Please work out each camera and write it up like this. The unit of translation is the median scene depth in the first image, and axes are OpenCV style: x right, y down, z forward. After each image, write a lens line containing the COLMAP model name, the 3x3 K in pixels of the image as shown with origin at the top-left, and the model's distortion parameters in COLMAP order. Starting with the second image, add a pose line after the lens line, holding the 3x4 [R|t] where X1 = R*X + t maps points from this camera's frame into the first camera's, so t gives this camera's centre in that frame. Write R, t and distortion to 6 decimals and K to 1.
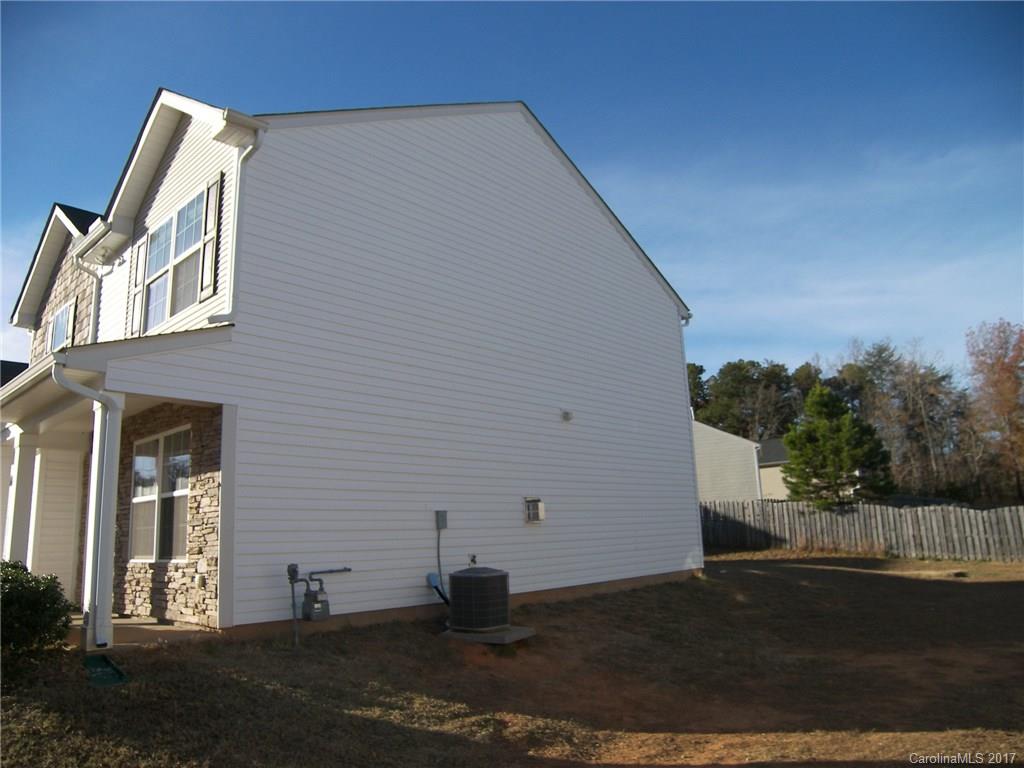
lens RADIAL K [[719.4, 0, 514.0], [0, 719.4, 393.1], [0, 0, 1]] dist [-0.122482, 0.068925]
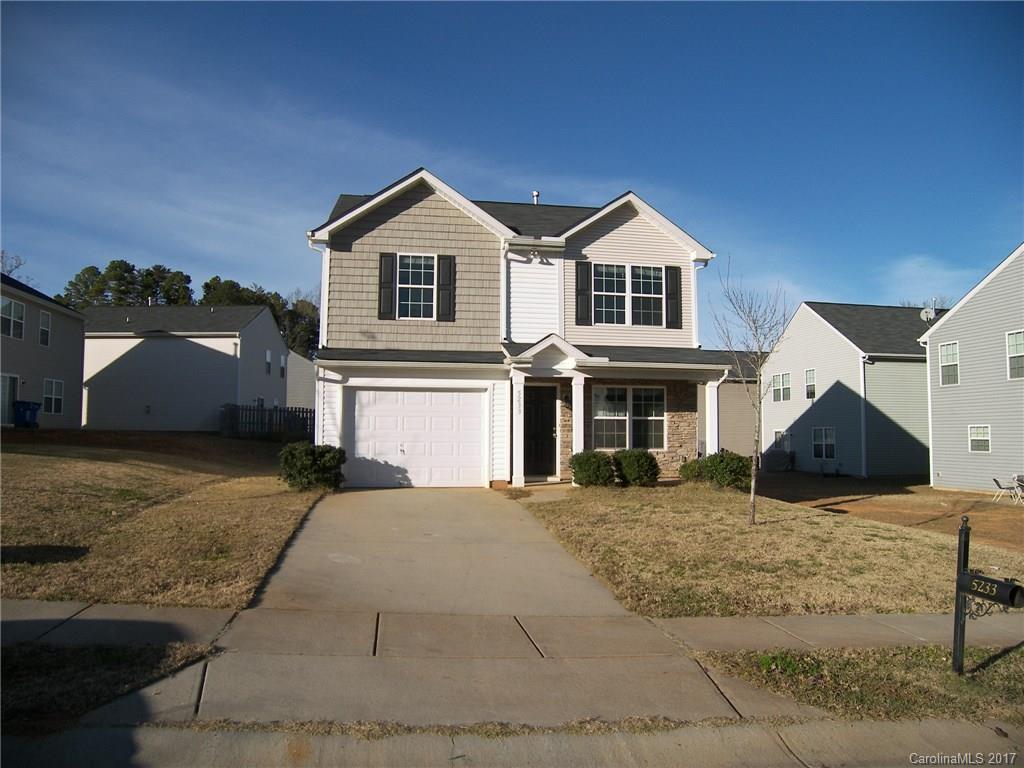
lens RADIAL K [[719.4, 0, 514.0], [0, 719.4, 393.1], [0, 0, 1]] dist [-0.122482, 0.068925]
pose [[0.607843, 0.091890, 0.788722, -0.221935], [-0.185077, 0.982320, 0.028188, 0.011116], [-0.772187, -0.163108, 0.614103, 0.026285]]
